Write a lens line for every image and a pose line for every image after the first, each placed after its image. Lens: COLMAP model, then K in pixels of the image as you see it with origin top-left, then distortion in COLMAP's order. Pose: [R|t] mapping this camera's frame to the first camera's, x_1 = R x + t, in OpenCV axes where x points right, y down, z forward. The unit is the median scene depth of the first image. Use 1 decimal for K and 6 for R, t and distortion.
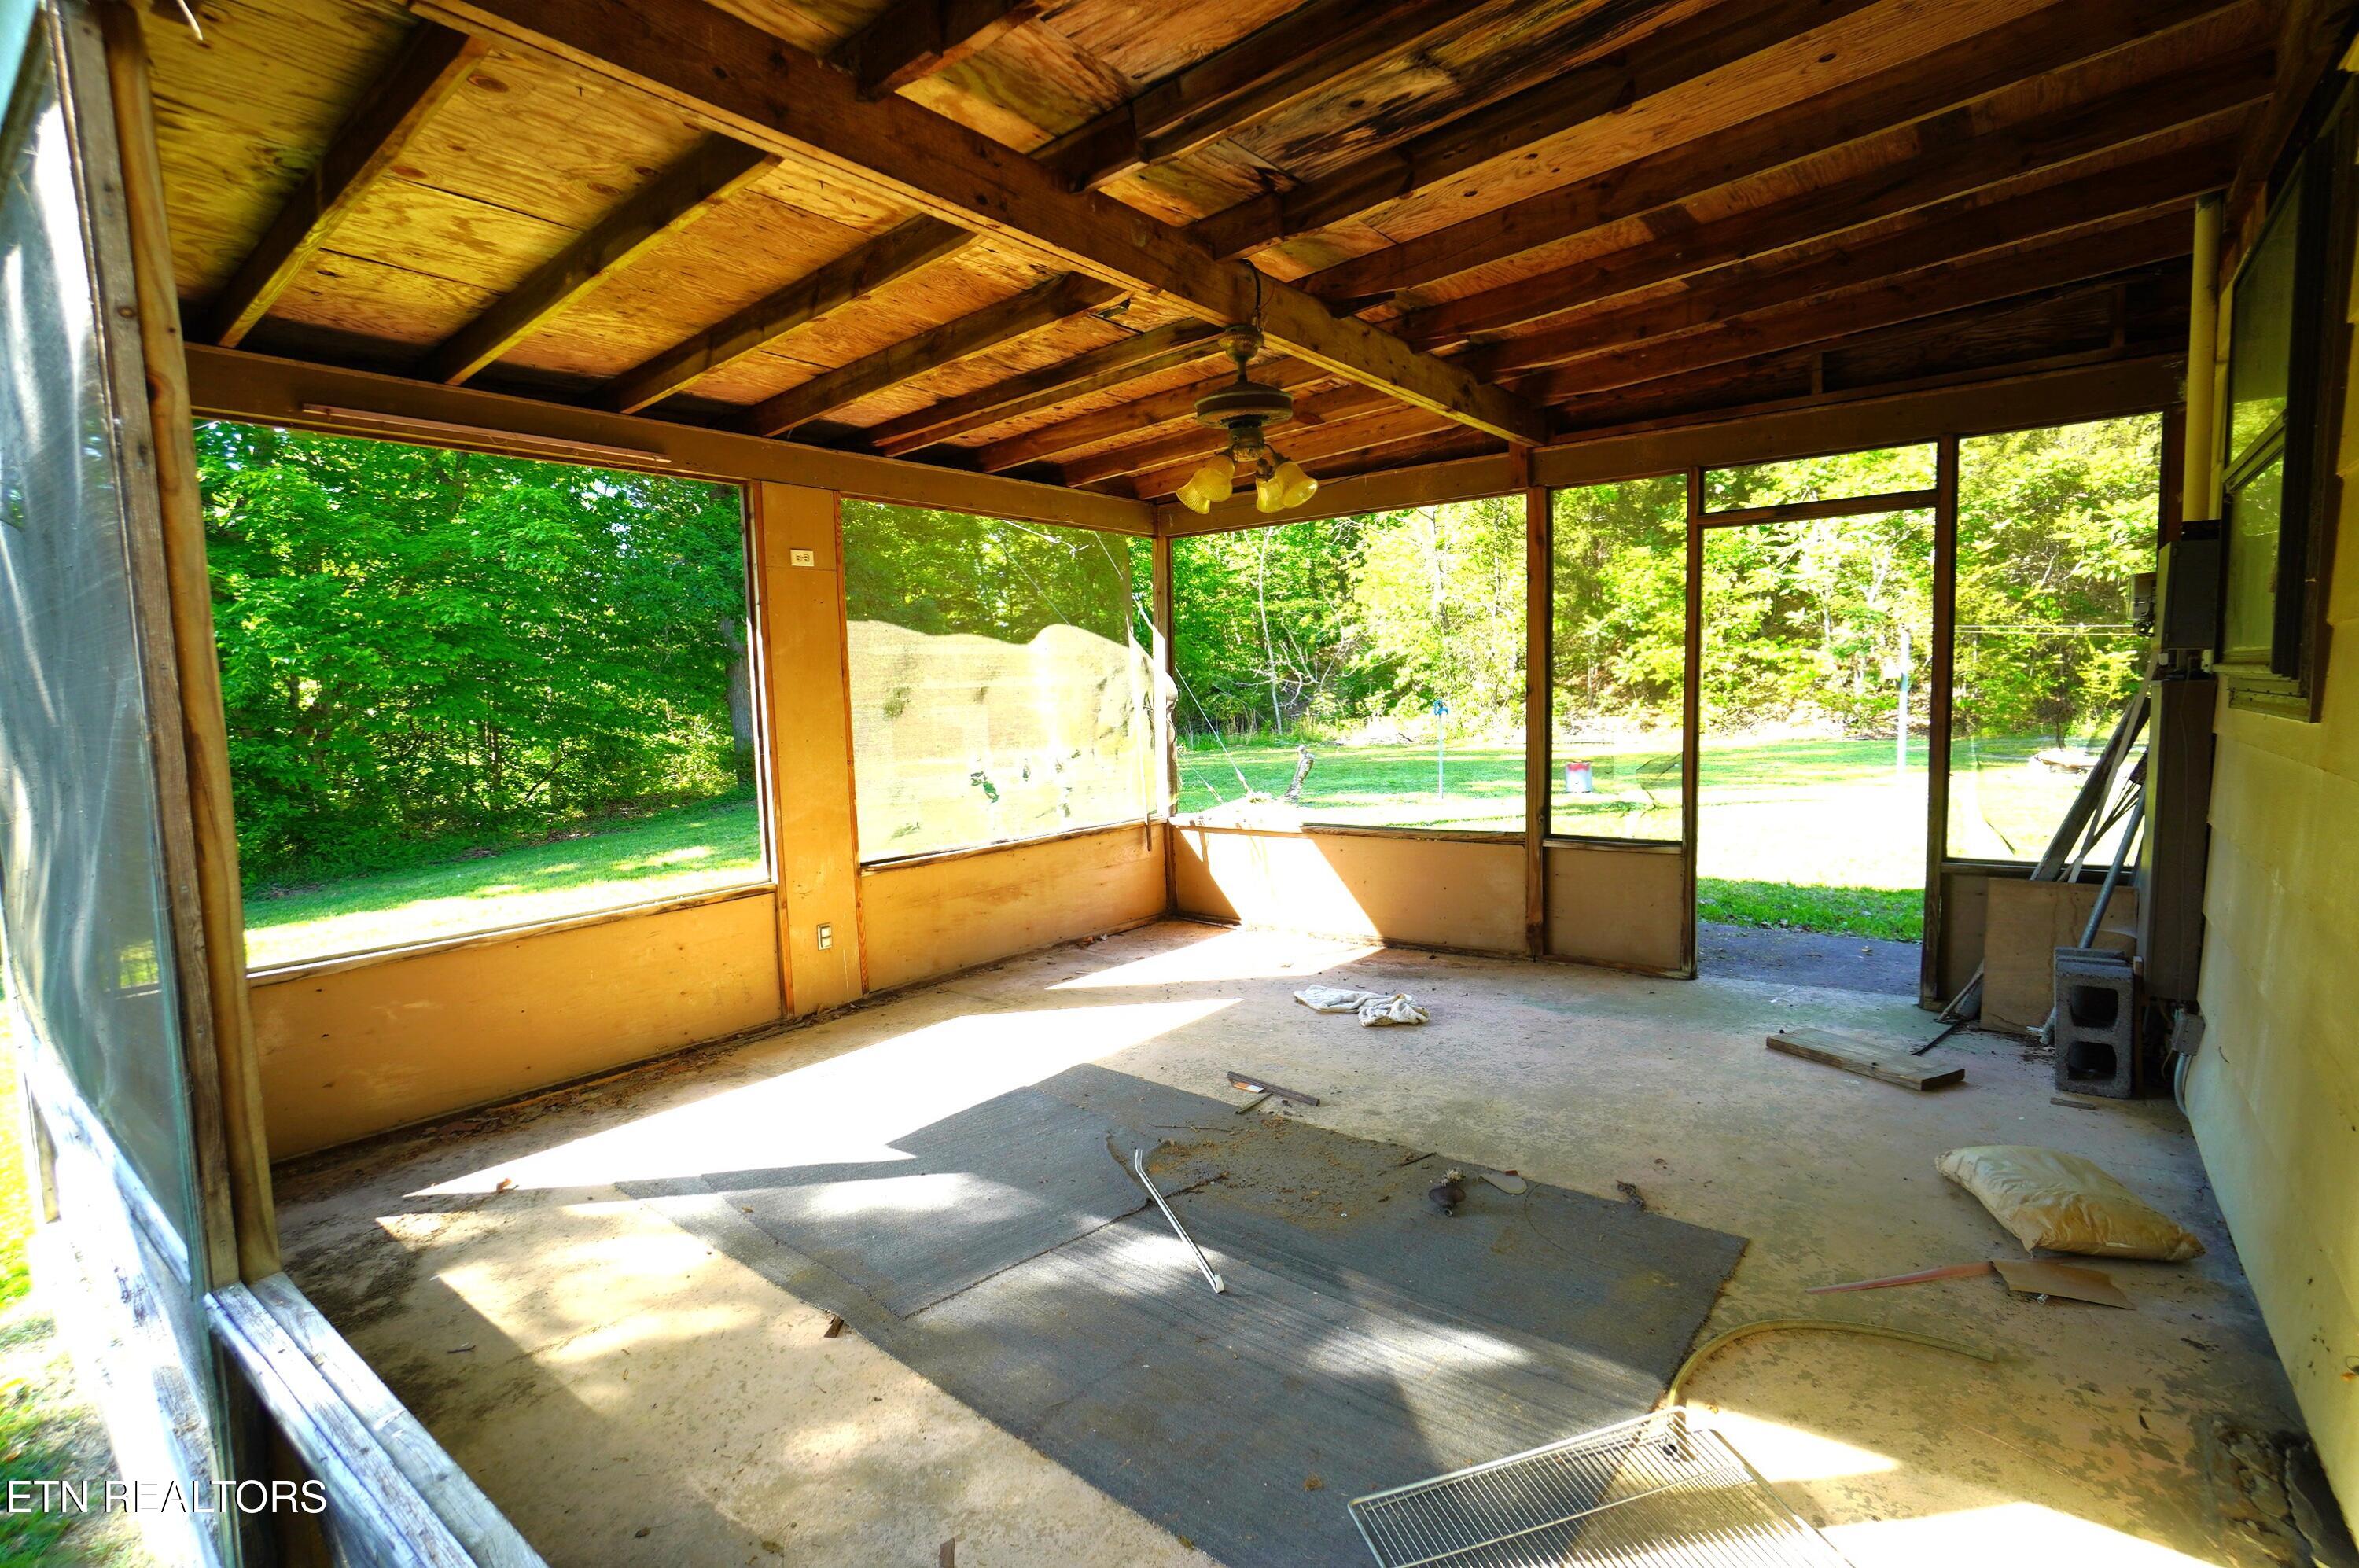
lens RADIAL K [[1042.6, 0, 1170.1], [0, 1042.6, 783.7], [0, 0, 1]] dist [-0.059813, 0.016786]
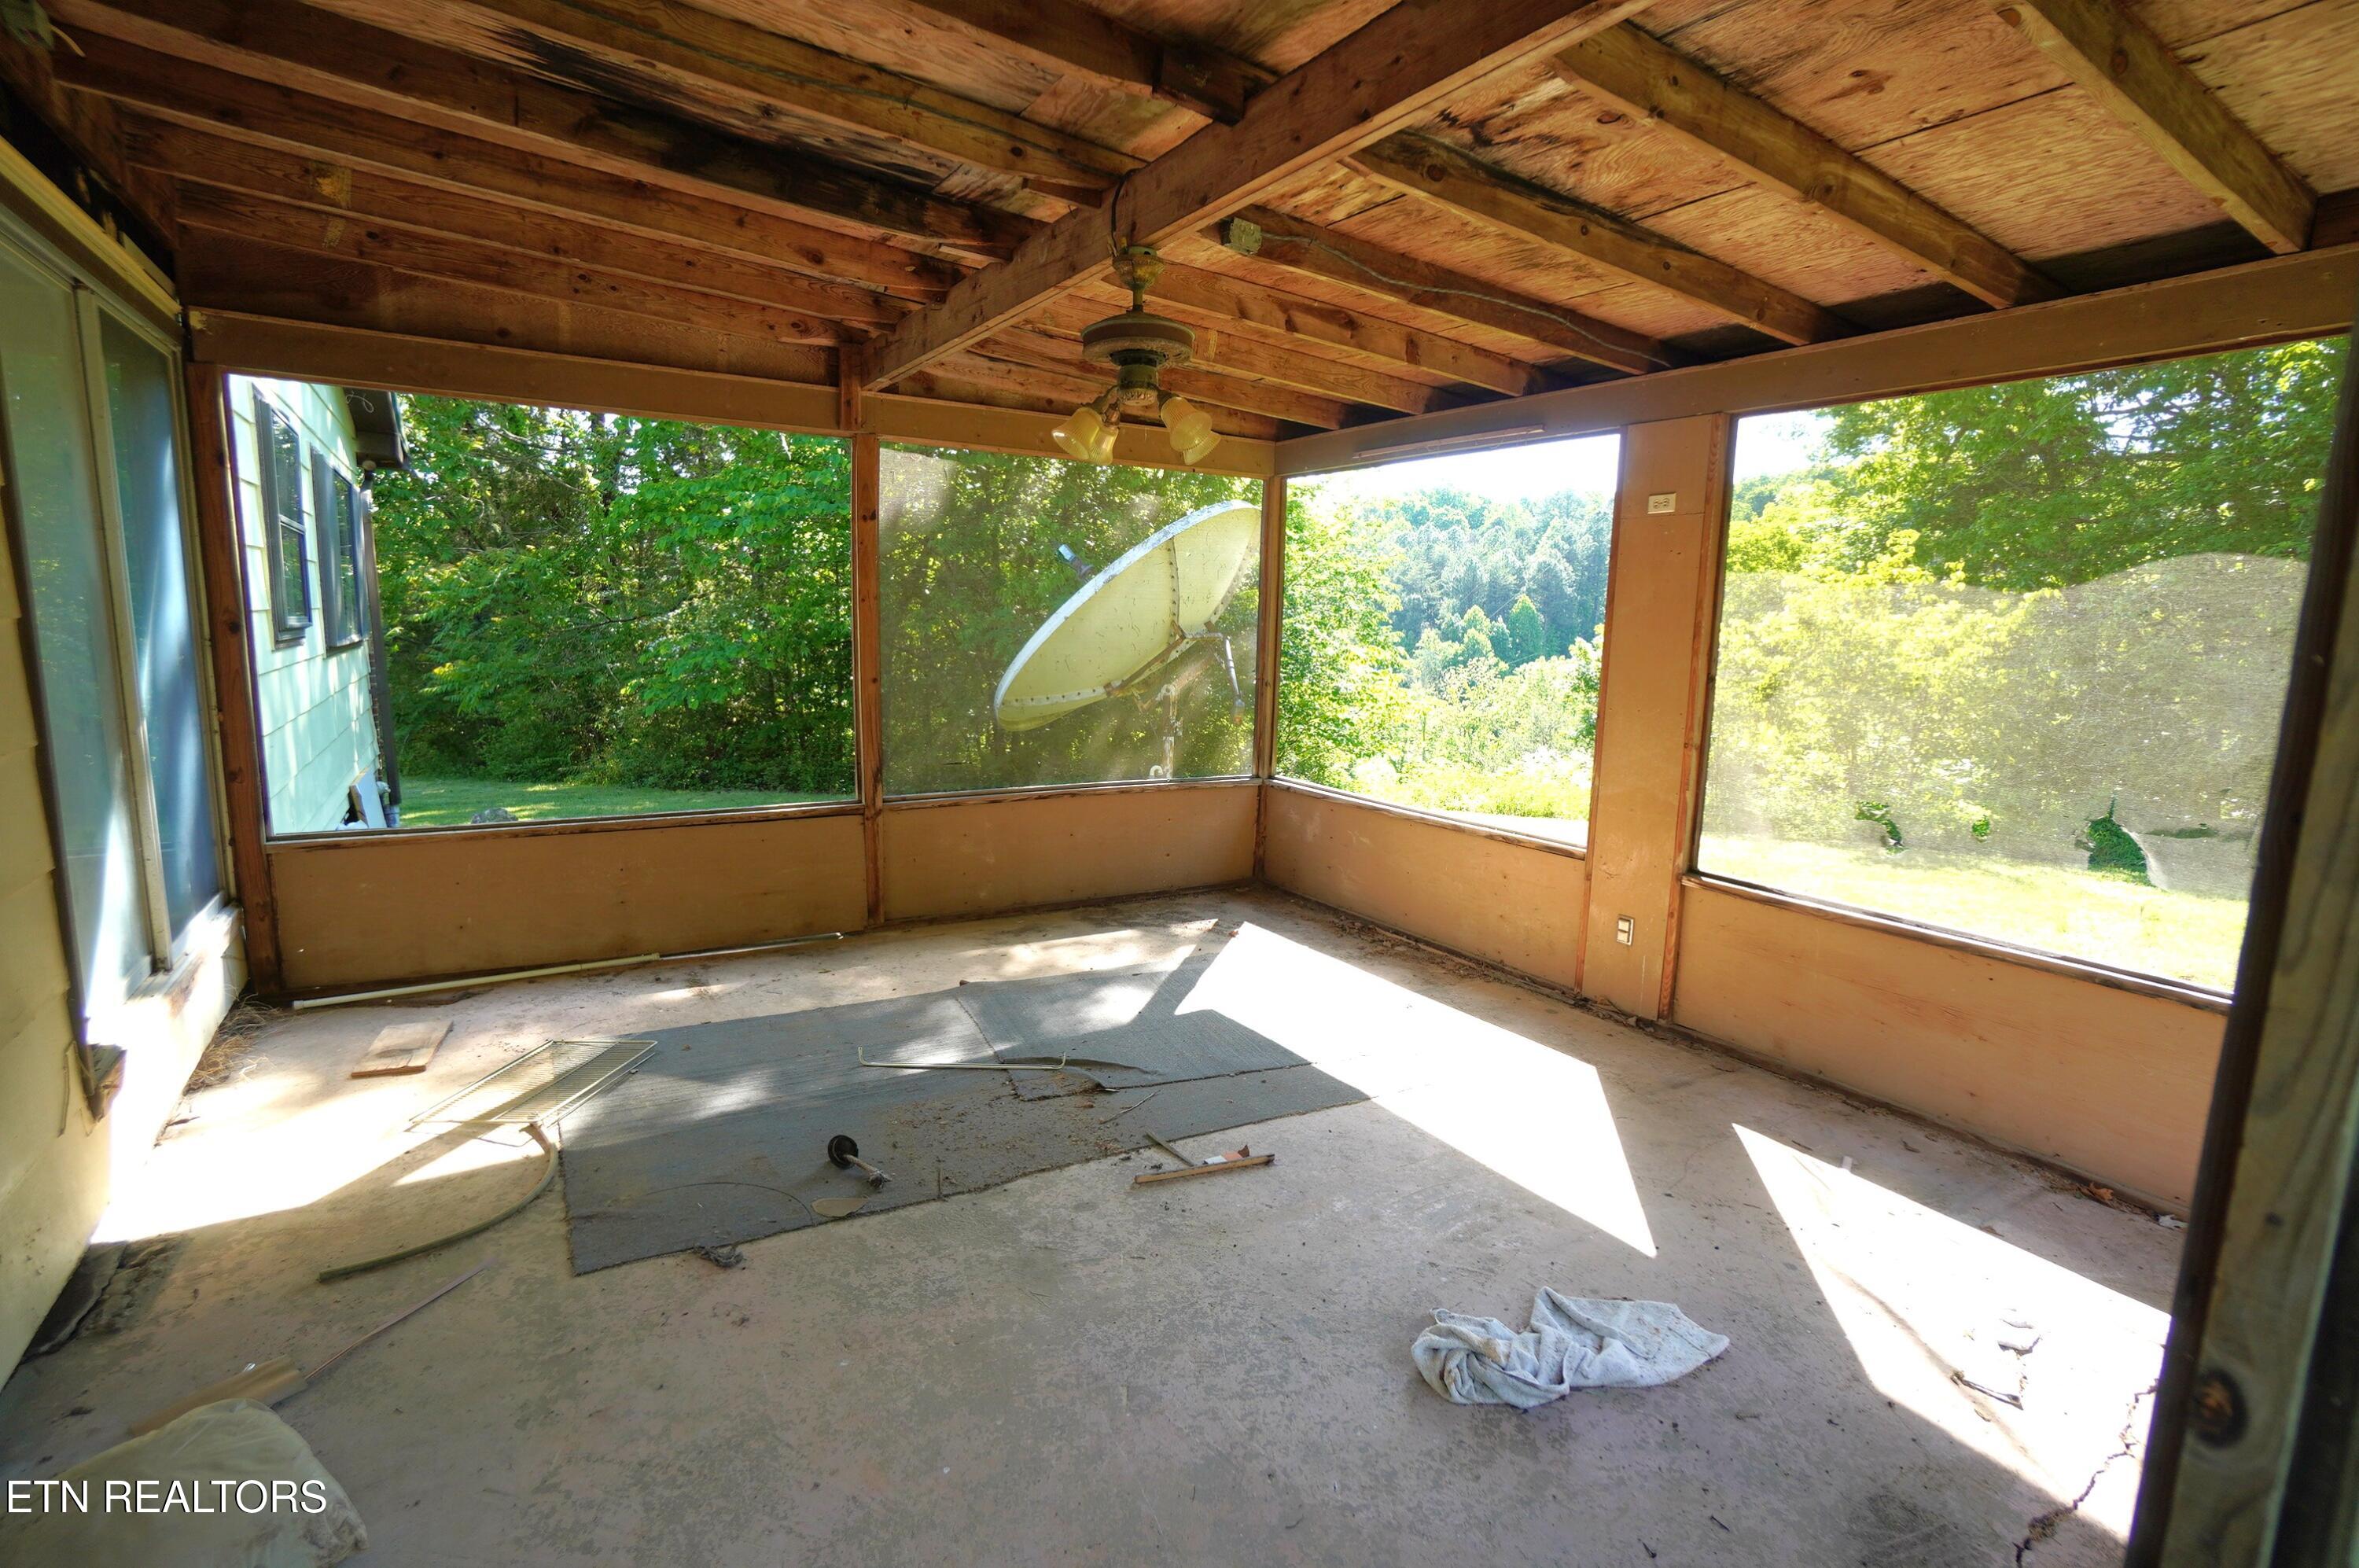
lens RADIAL K [[1042.6, 0, 1170.1], [0, 1042.6, 783.7], [0, 0, 1]] dist [-0.059813, 0.016786]
pose [[-0.279417, 0.174955, -0.944096, 0.917139], [-0.112922, 0.970448, 0.213259, -0.186802], [0.953507, 0.166197, -0.251403, 1.267630]]
